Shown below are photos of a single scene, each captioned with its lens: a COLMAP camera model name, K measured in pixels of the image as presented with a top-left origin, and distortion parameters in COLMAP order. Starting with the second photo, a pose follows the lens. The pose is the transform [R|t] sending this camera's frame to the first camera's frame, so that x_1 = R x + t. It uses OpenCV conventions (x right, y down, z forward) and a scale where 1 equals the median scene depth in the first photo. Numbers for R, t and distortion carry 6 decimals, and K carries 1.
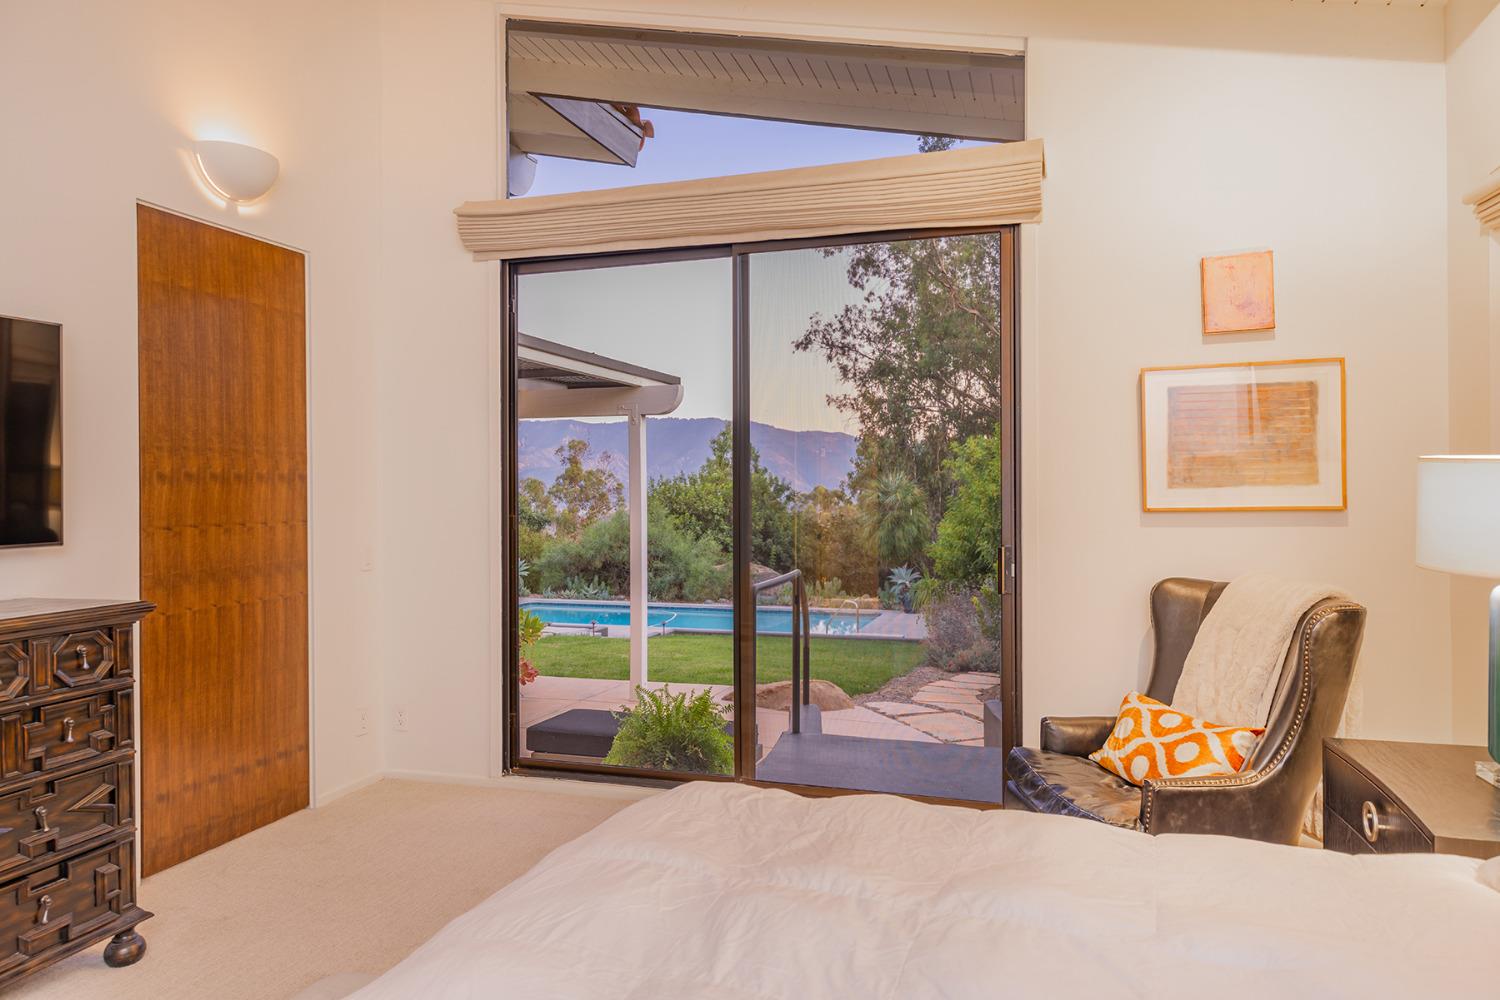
lens RADIAL K [[1034.4, 0, 749.0], [0, 1034.4, 497.1], [0, 0, 1]] dist [0.008819, 0.001419]
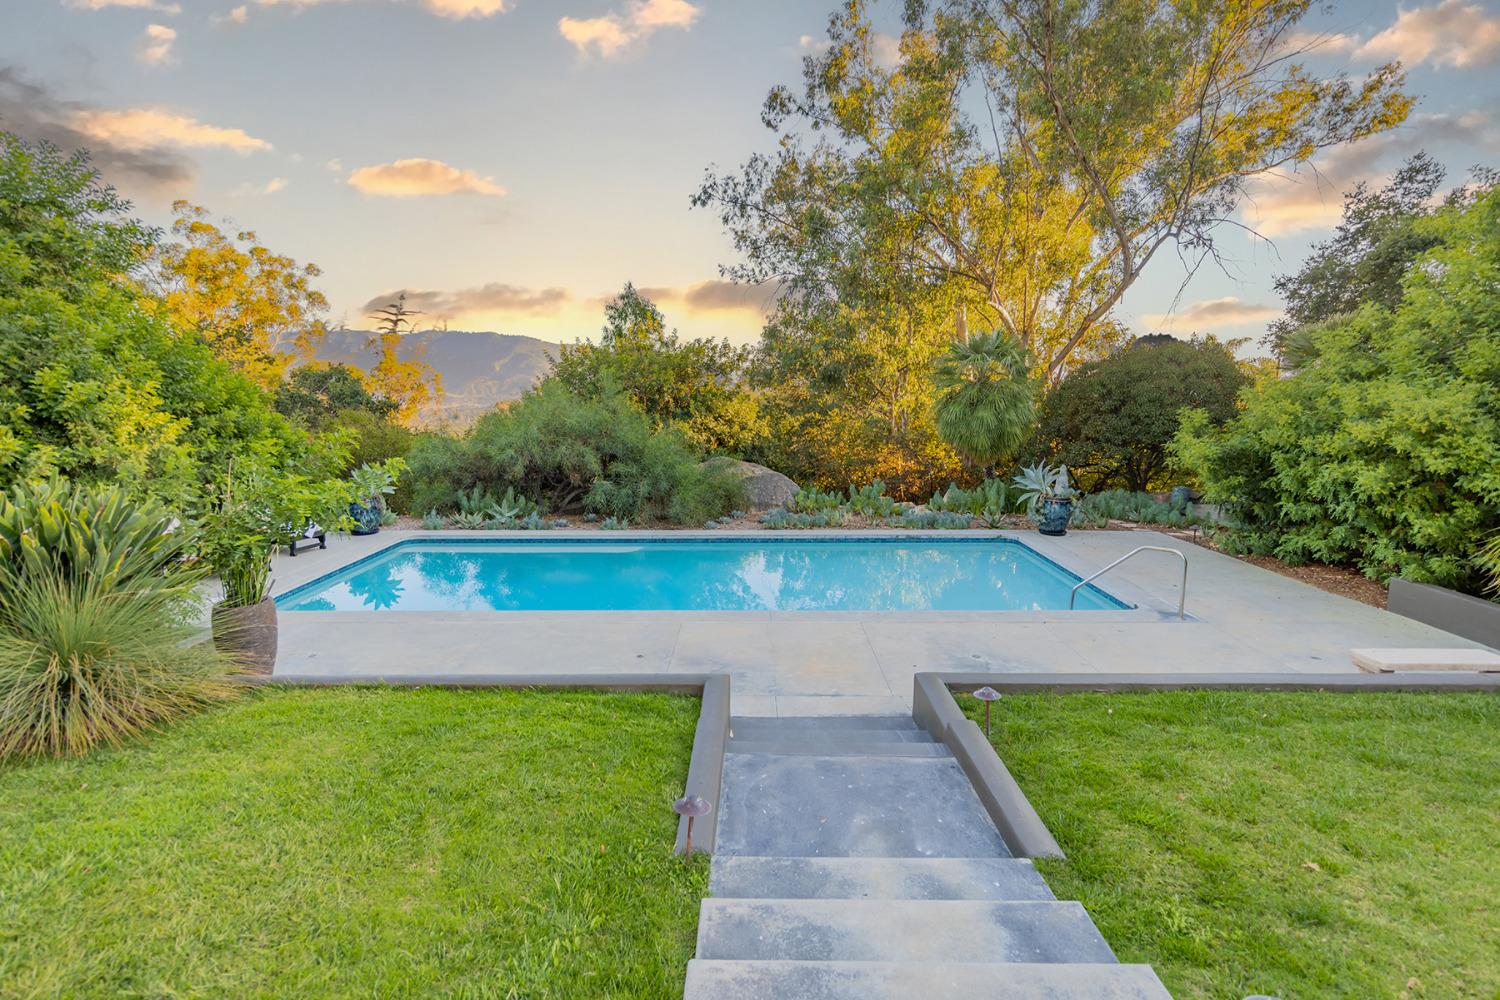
lens RADIAL K [[703.3, 0, 738.2], [0, 703.3, 503.3], [0, 0, 1]] dist [0.013659, -0.001153]
pose [[0.955641, -0.049657, 0.290317, -0.105815], [0.005281, 0.988415, 0.151681, 0.015267], [-0.294486, -0.143419, 0.944833, 0.411691]]
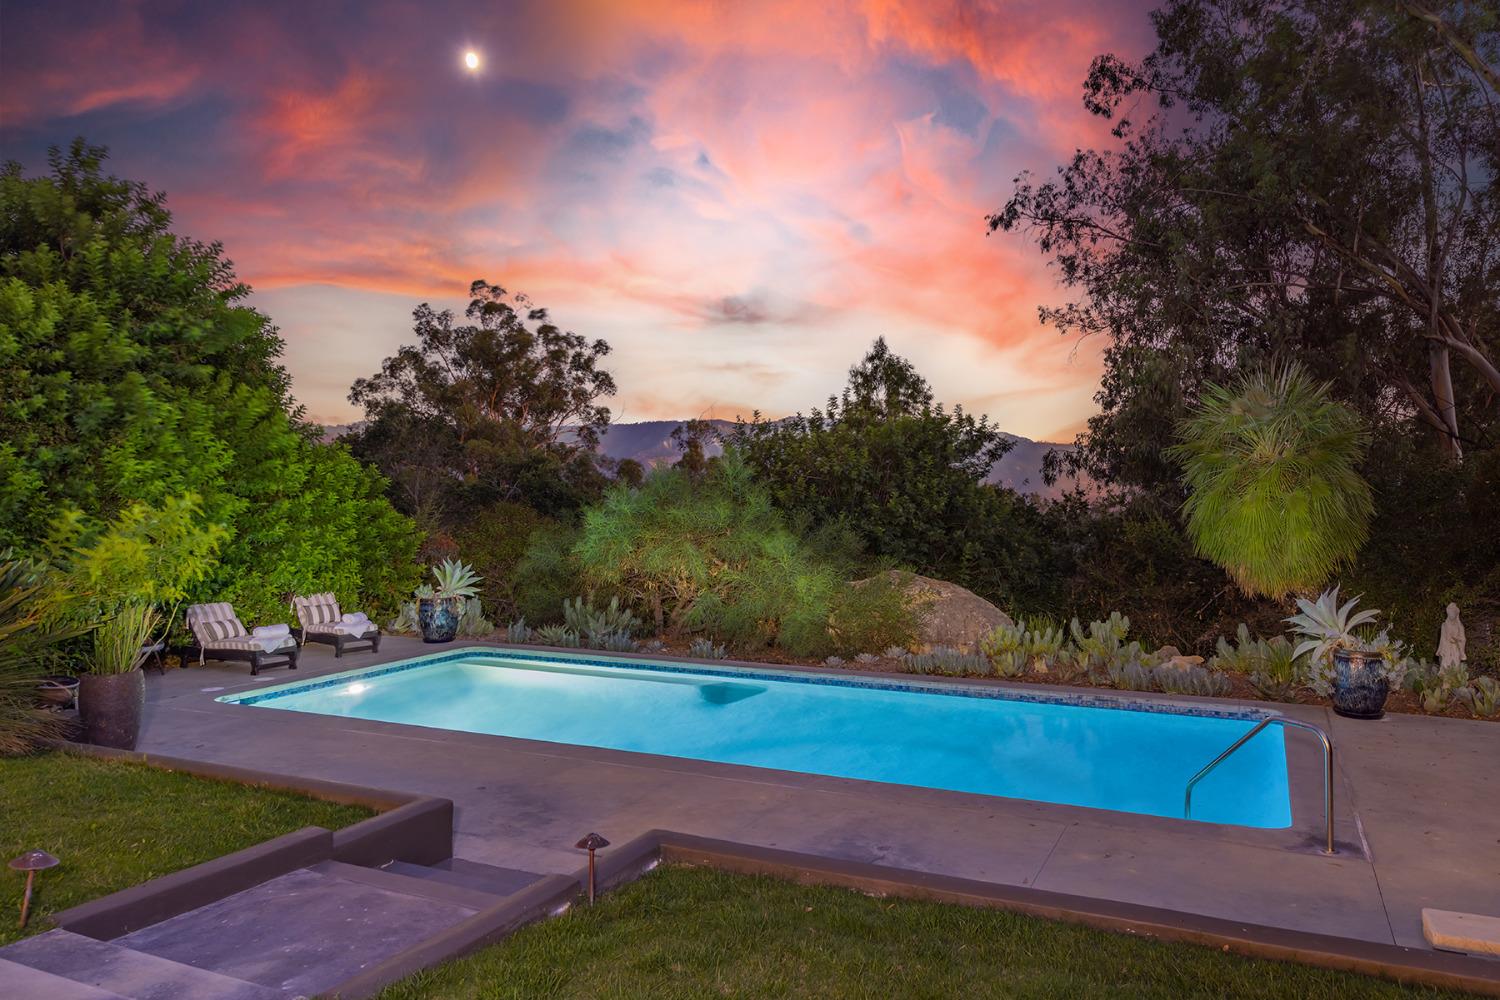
lens RADIAL K [[1034.4, 0, 787.3], [0, 1034.4, 504.9], [0, 0, 1]] dist [0.008819, 0.001419]
pose [[0.993627, 0.004227, -0.112642, -0.005846], [-0.004083, 0.999991, 0.001511, 0.022520], [0.112647, -0.001041, 0.993634, 0.385748]]
